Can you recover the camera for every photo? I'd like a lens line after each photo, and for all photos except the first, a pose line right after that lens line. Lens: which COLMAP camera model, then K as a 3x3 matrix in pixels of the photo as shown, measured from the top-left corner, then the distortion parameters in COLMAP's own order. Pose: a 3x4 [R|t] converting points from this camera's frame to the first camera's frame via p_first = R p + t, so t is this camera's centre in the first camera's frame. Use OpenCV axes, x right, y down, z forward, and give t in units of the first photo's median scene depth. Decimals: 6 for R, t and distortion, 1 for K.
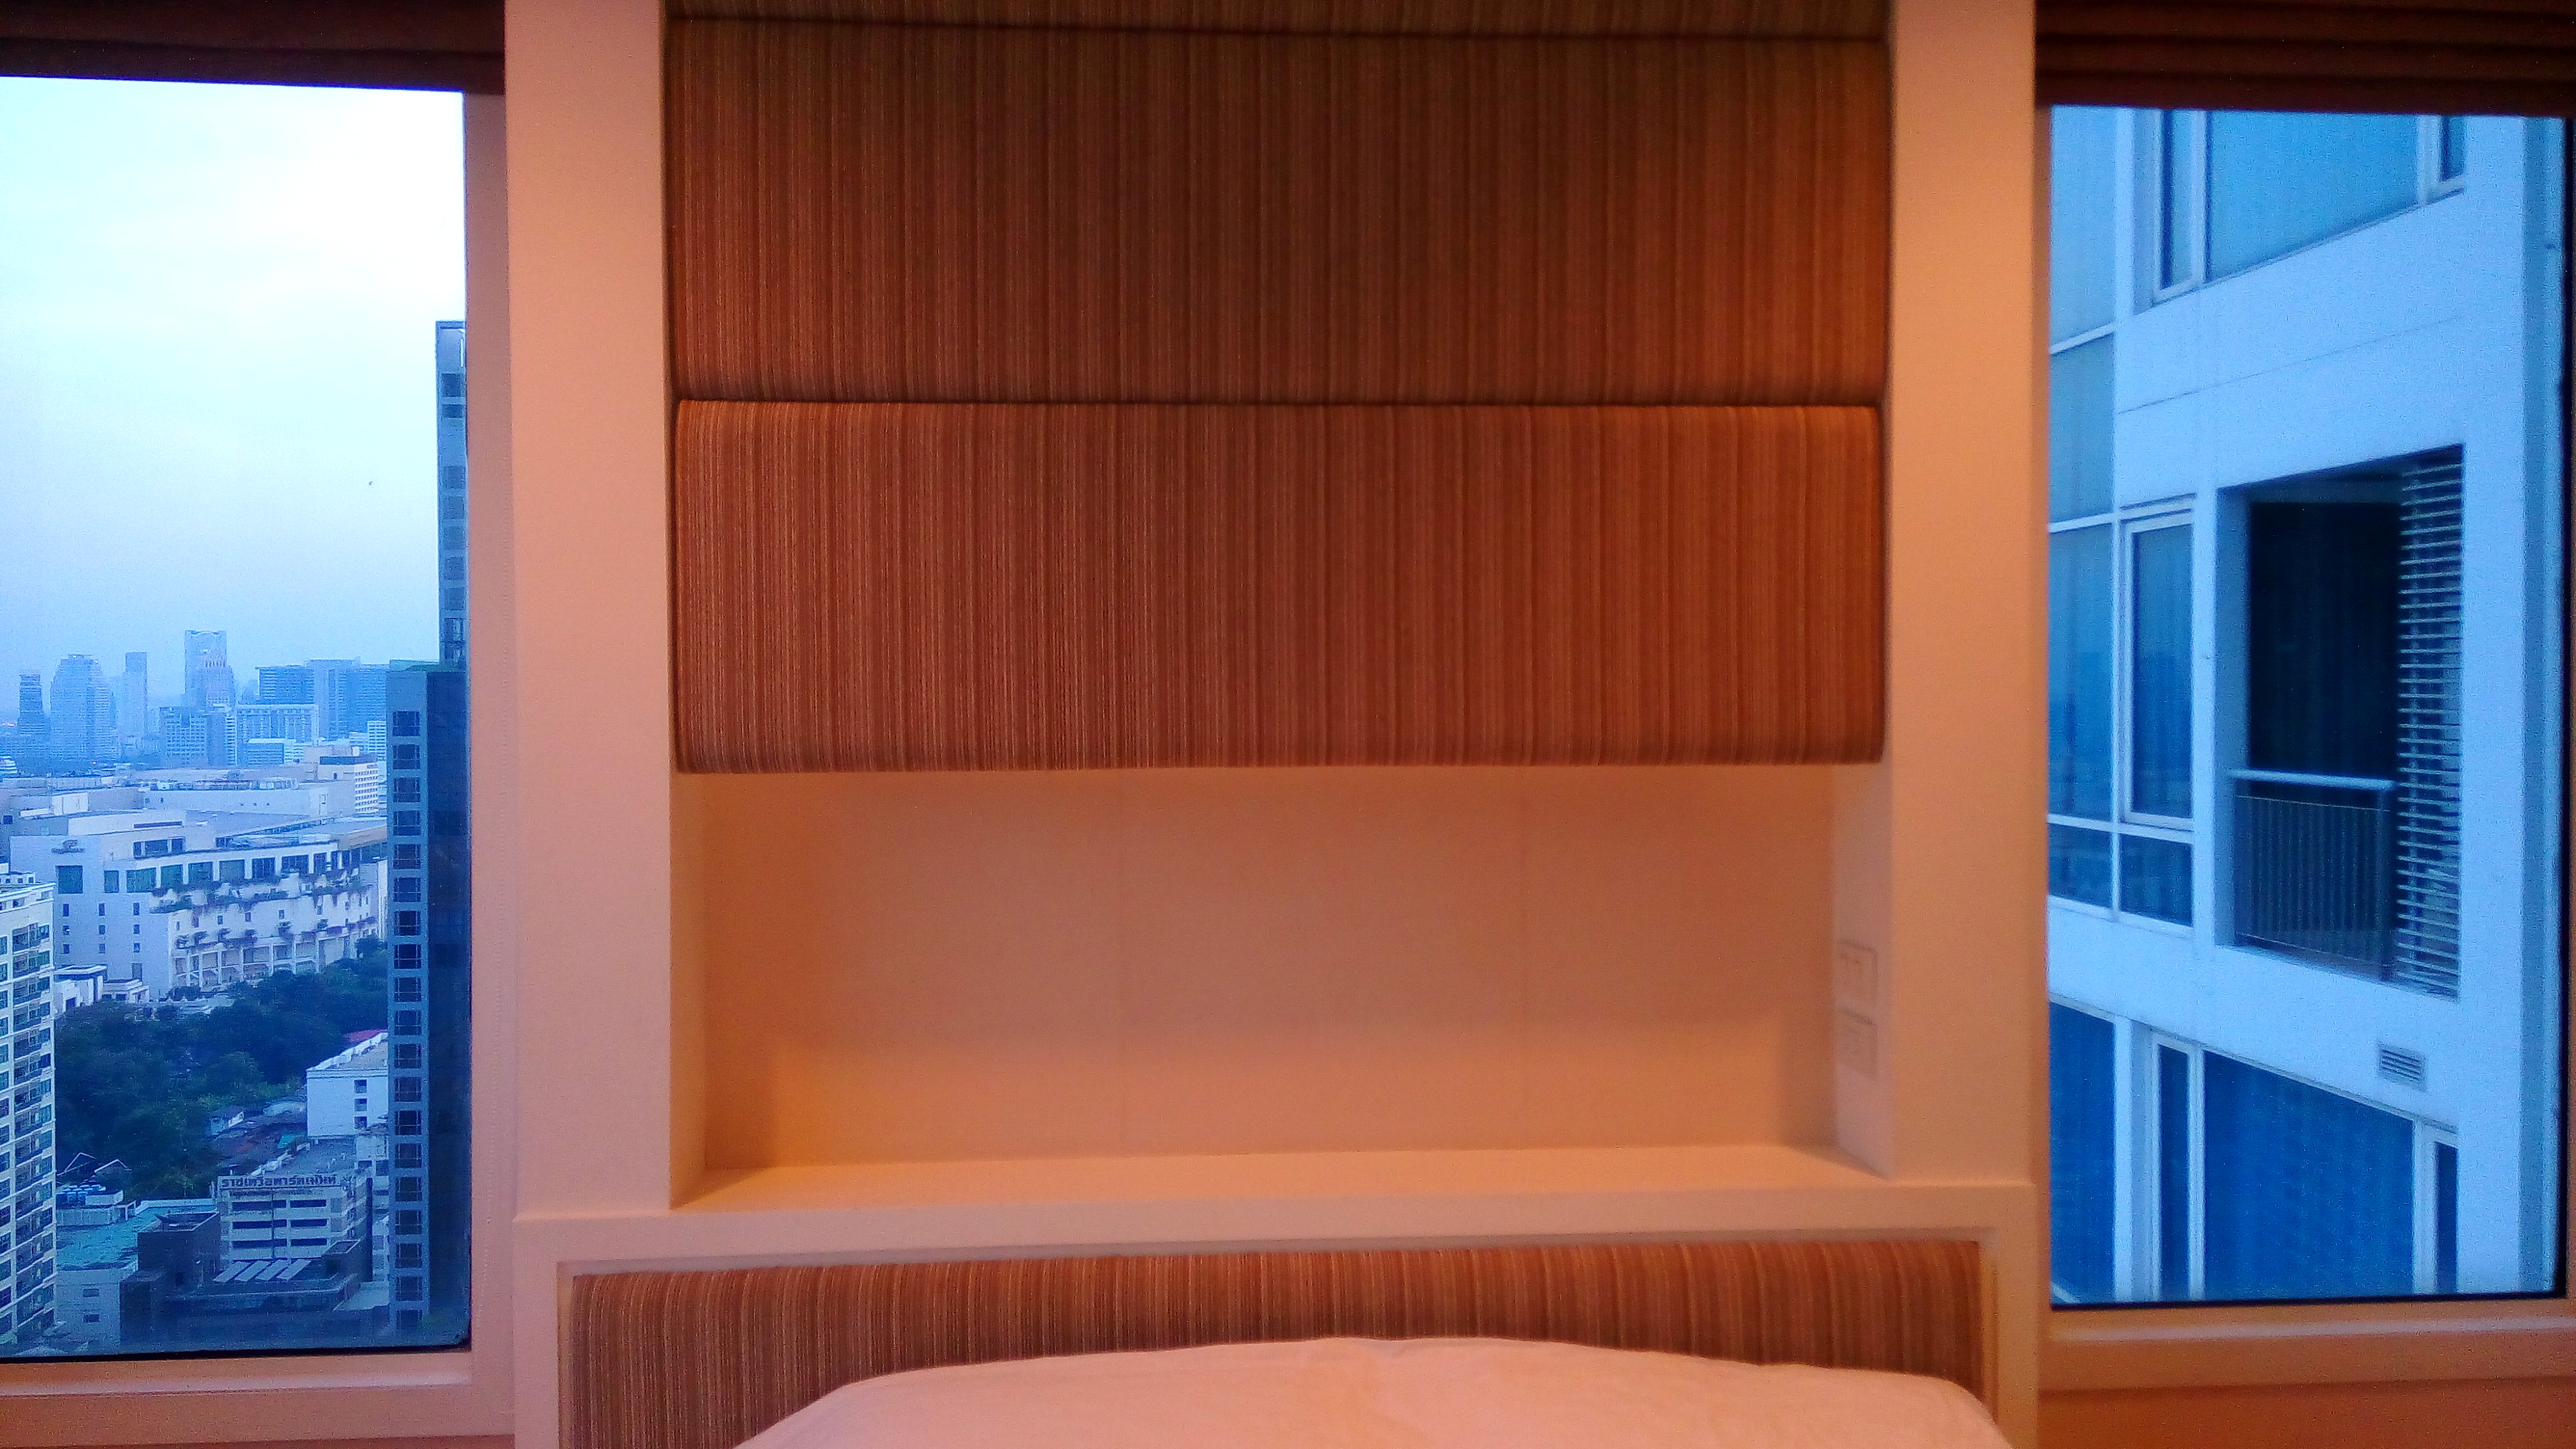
lens RADIAL K [[2011.9, 0, 1286.0], [0, 2011.9, 710.7], [0, 0, 1]] dist [0.100228, -0.086688]
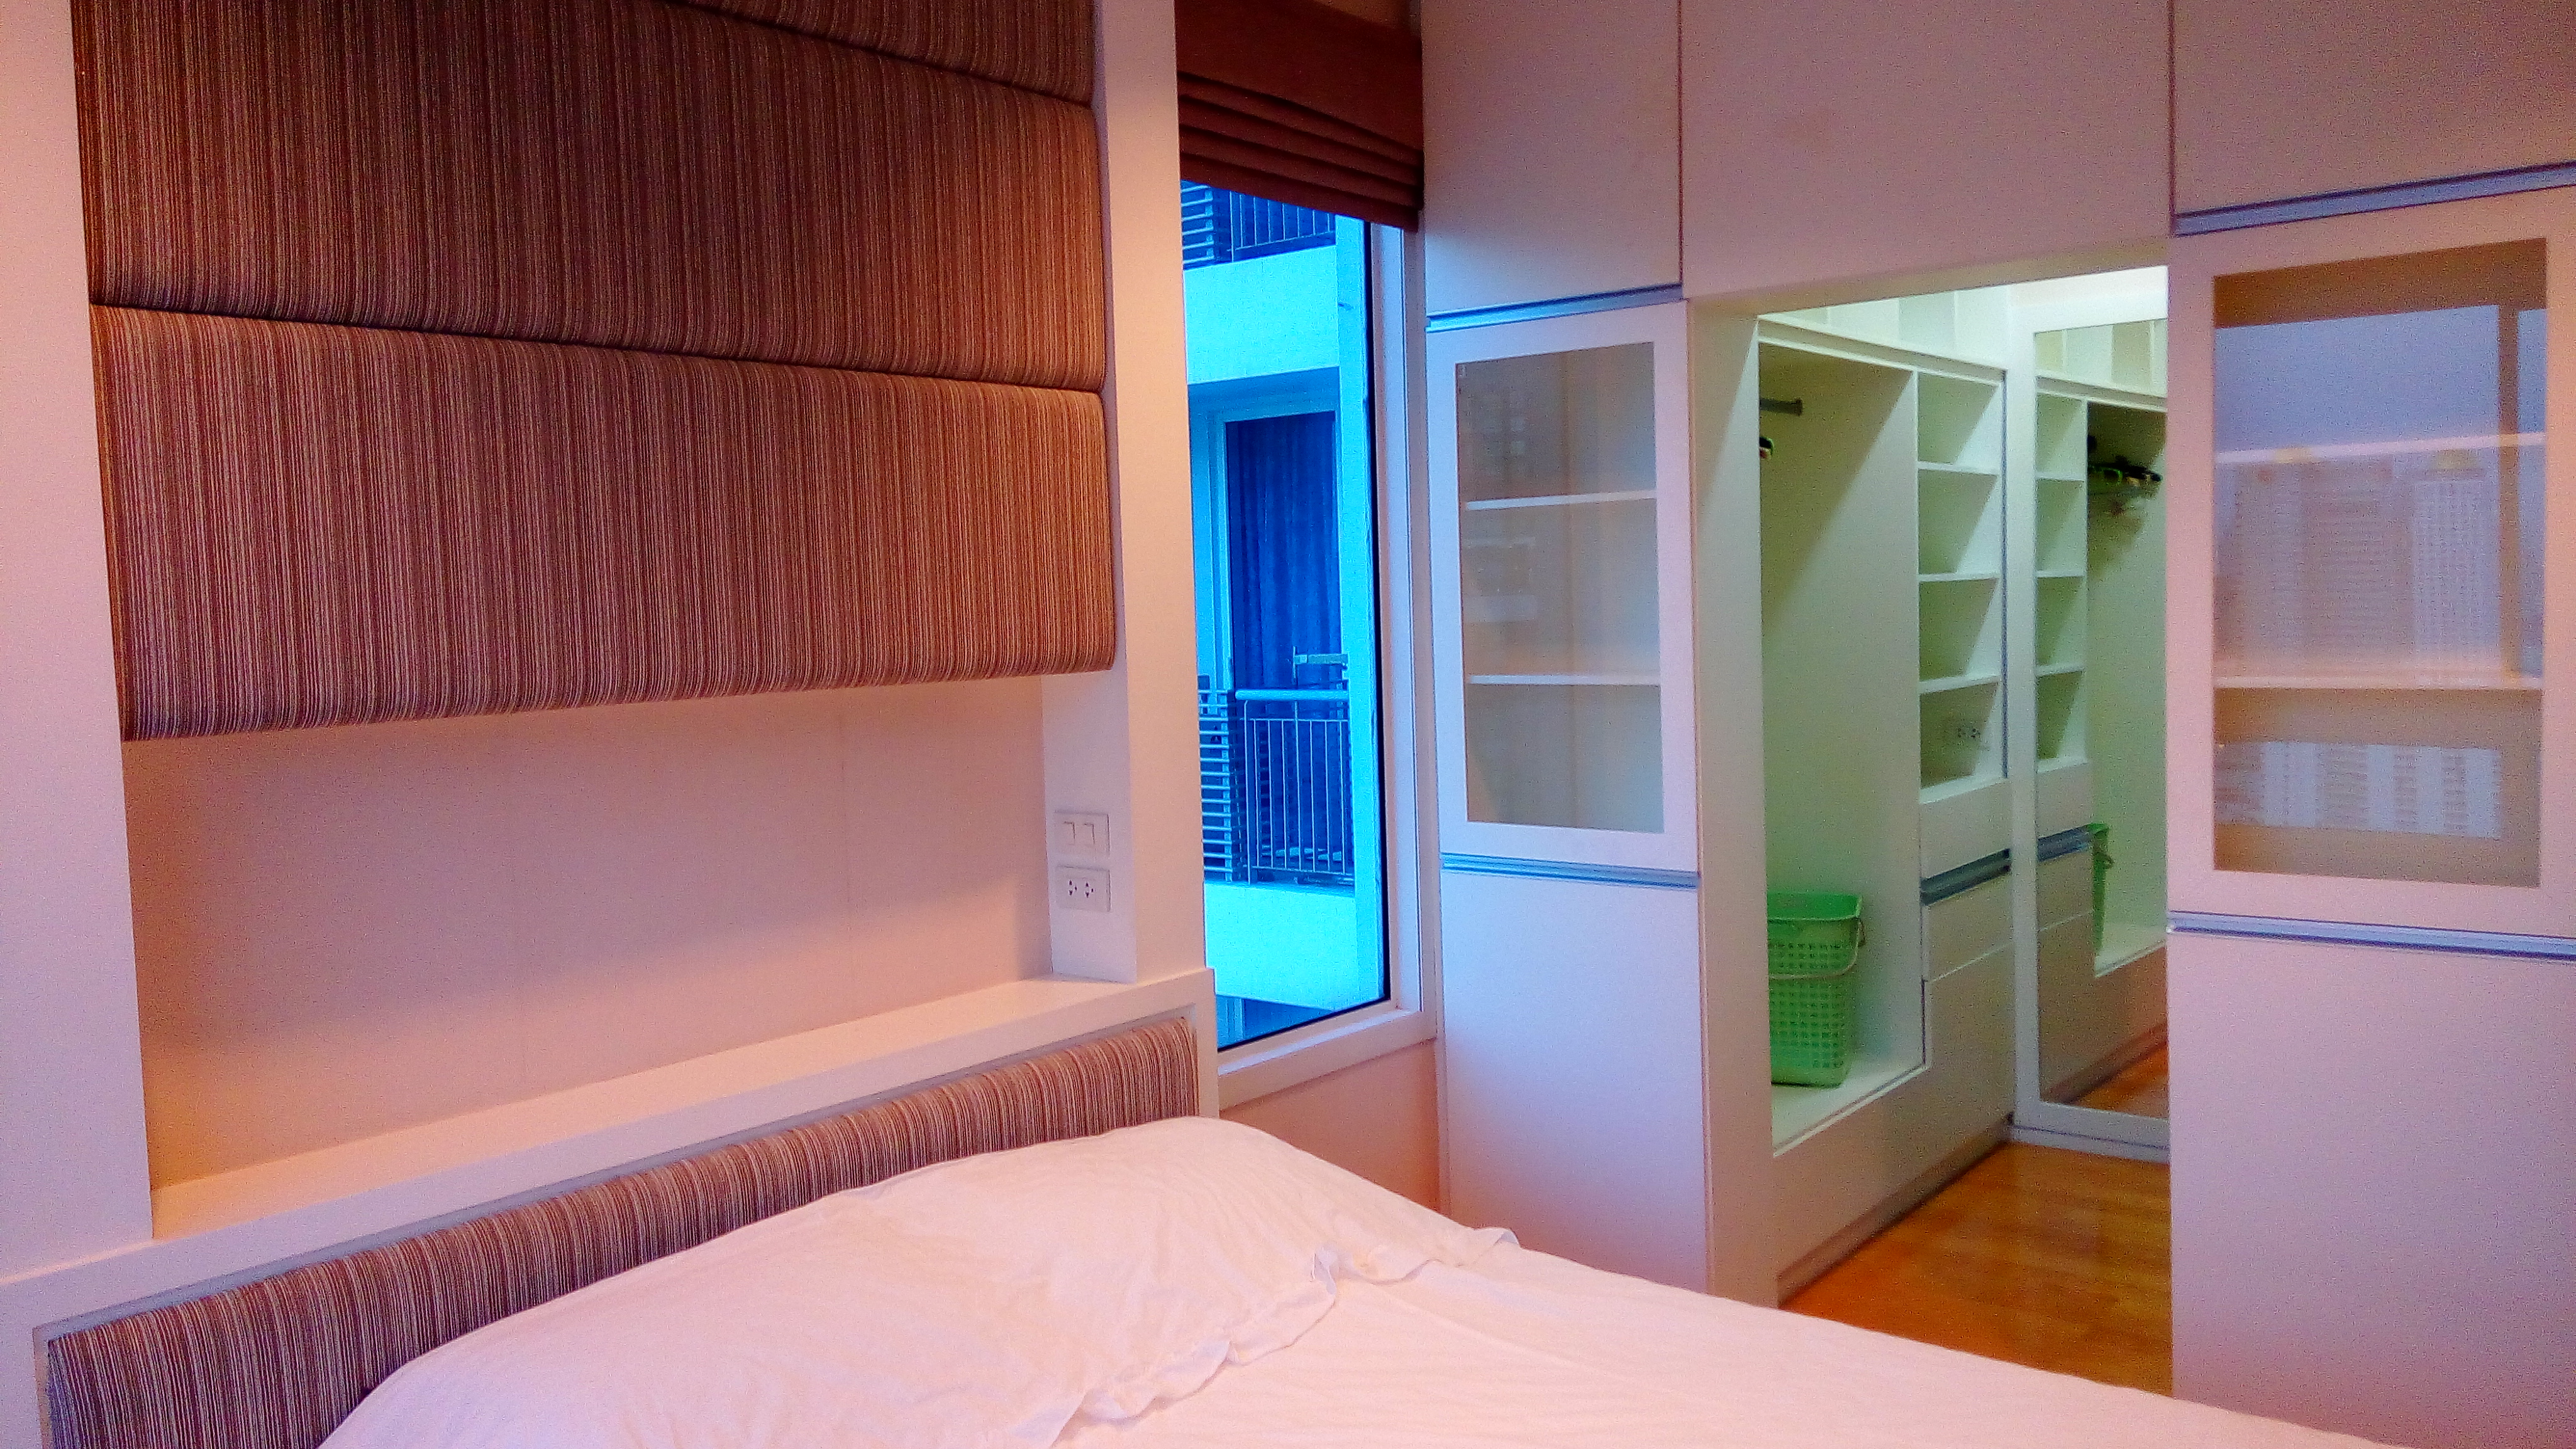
lens RADIAL K [[2011.9, 0, 1305.2], [0, 2011.9, 712.2], [0, 0, 1]] dist [0.100228, -0.086688]
pose [[0.671210, -0.060924, 0.738759, -0.597566], [0.037986, 0.998134, 0.047802, -0.004367], [-0.740293, -0.004022, 0.672272, 0.043586]]
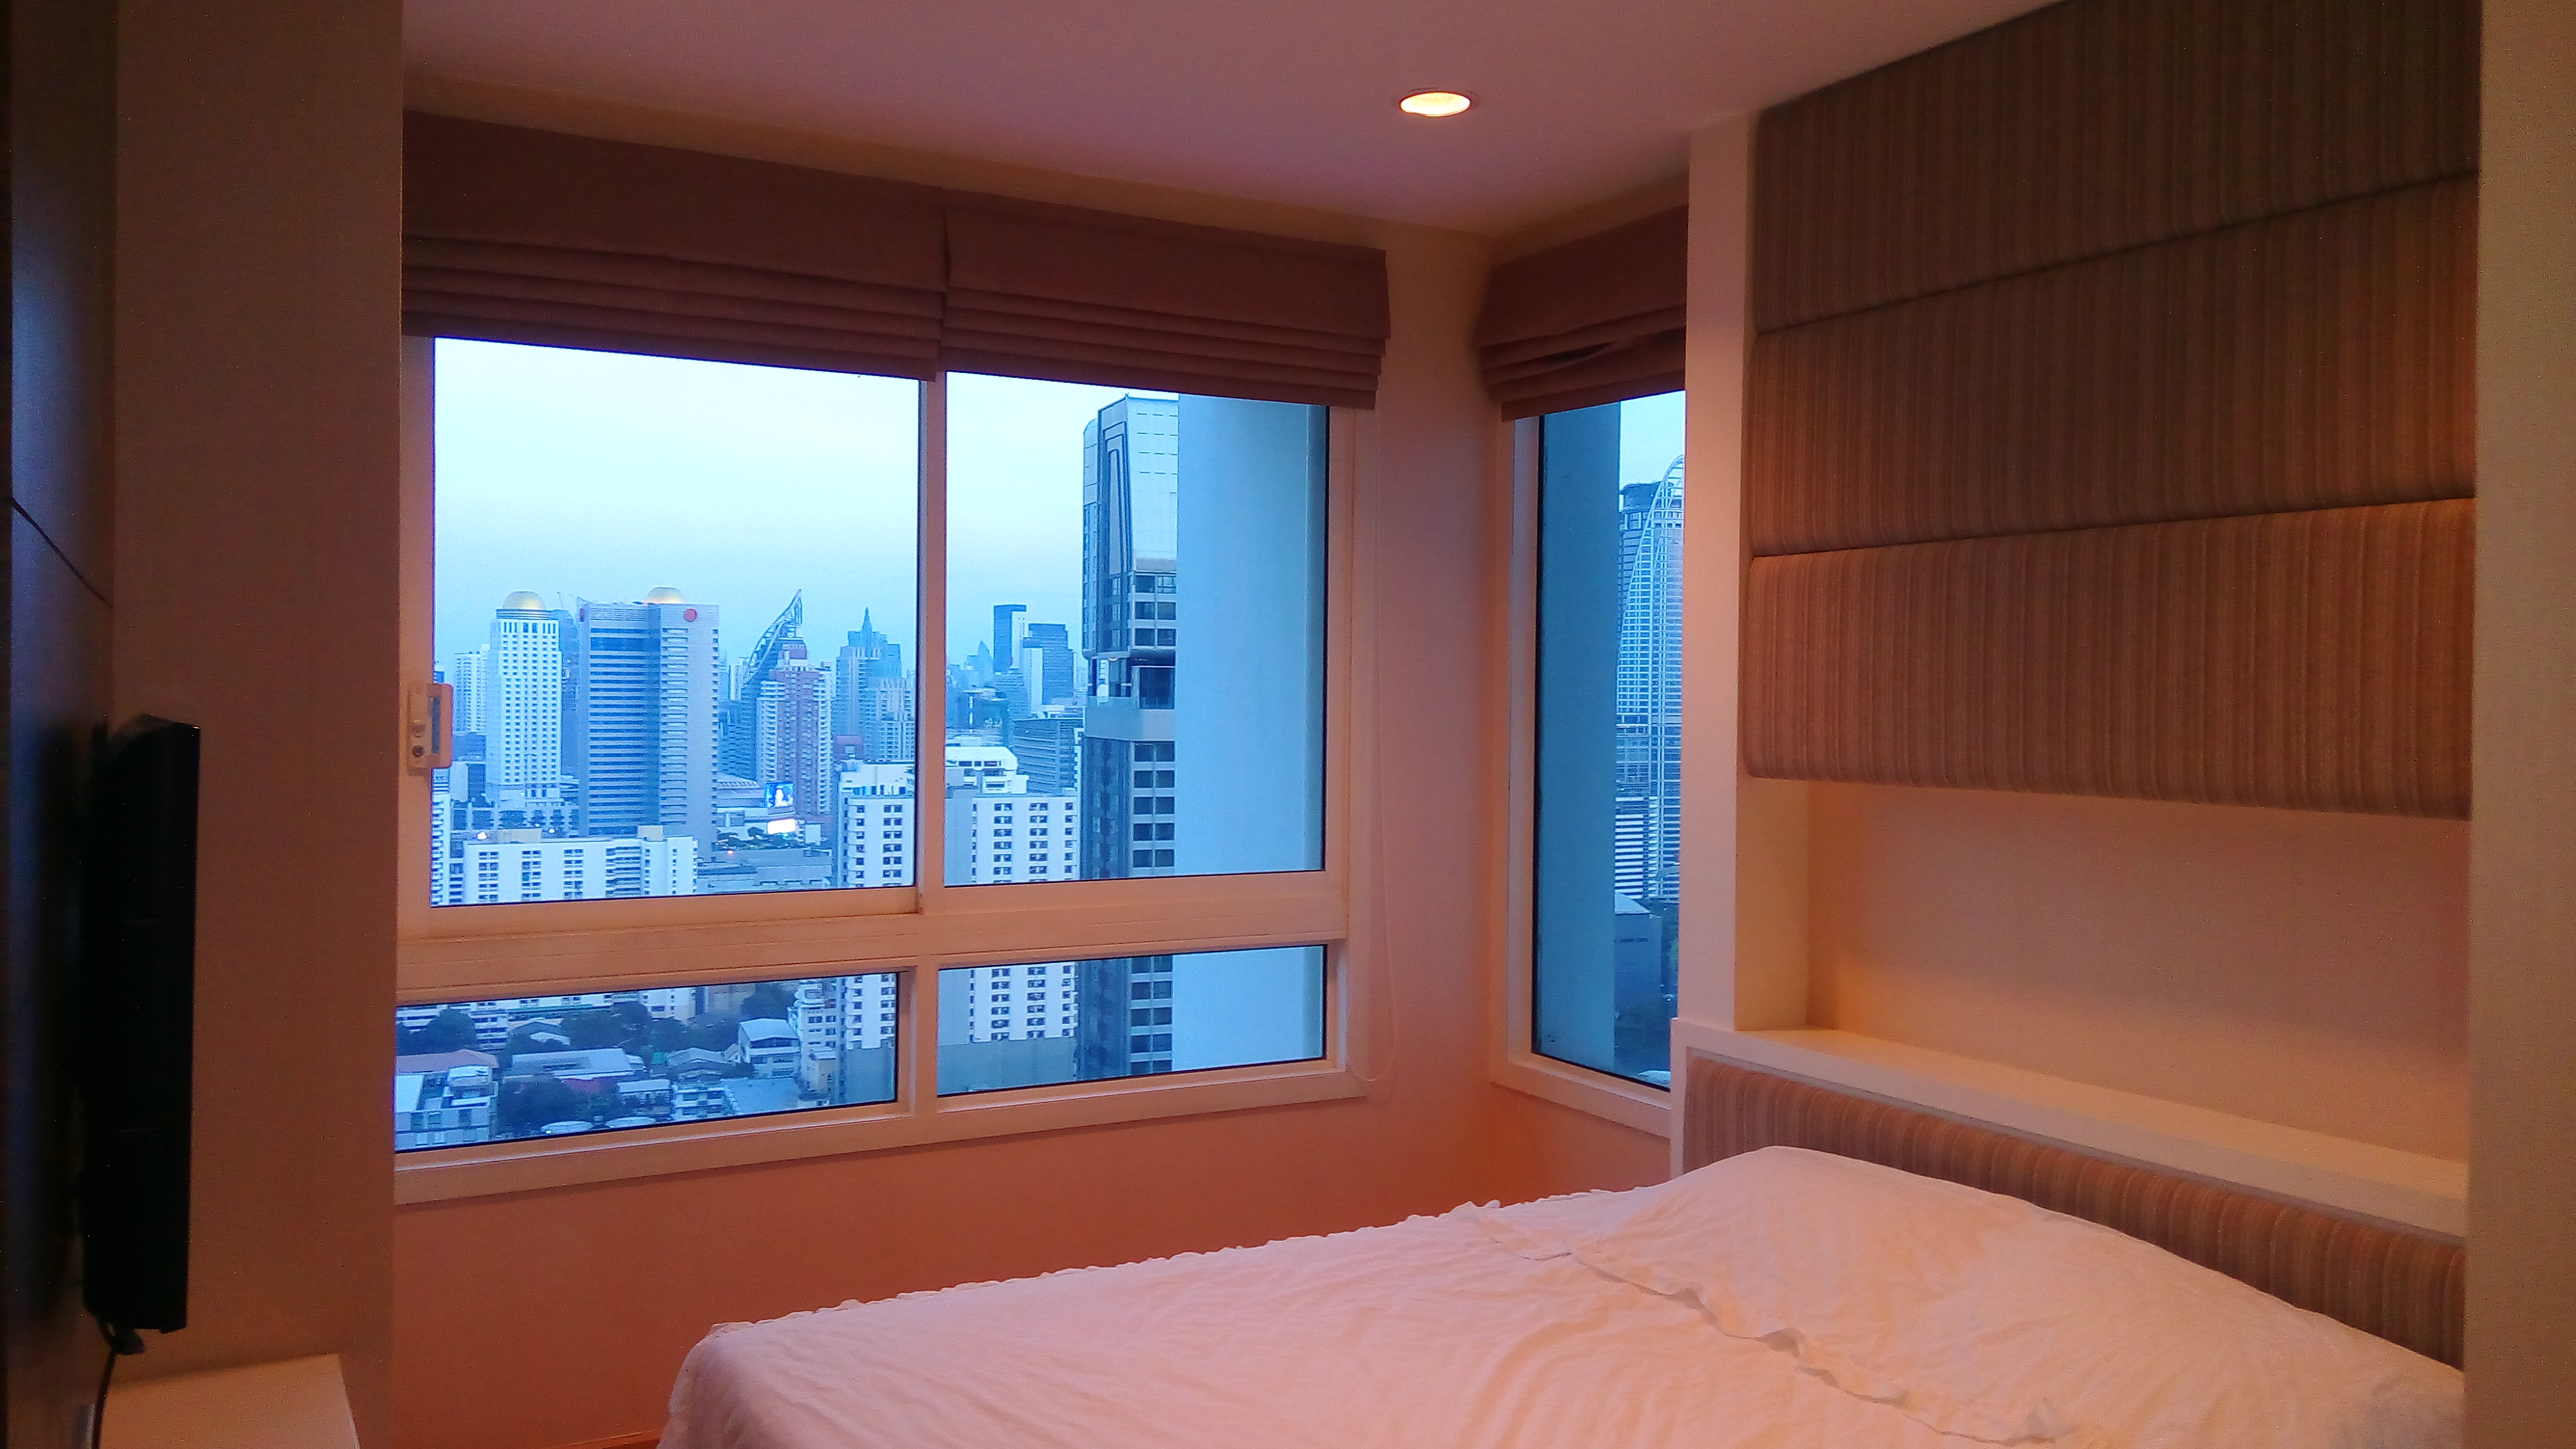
lens RADIAL K [[2011.9, 0, 1283.7], [0, 2011.9, 730.3], [0, 0, 1]] dist [0.100228, -0.086688]
pose [[0.412435, 0.025803, -0.910621, 1.067459], [-0.028854, 0.999467, 0.015252, -0.022147], [0.910530, 0.019985, 0.412960, -0.053537]]
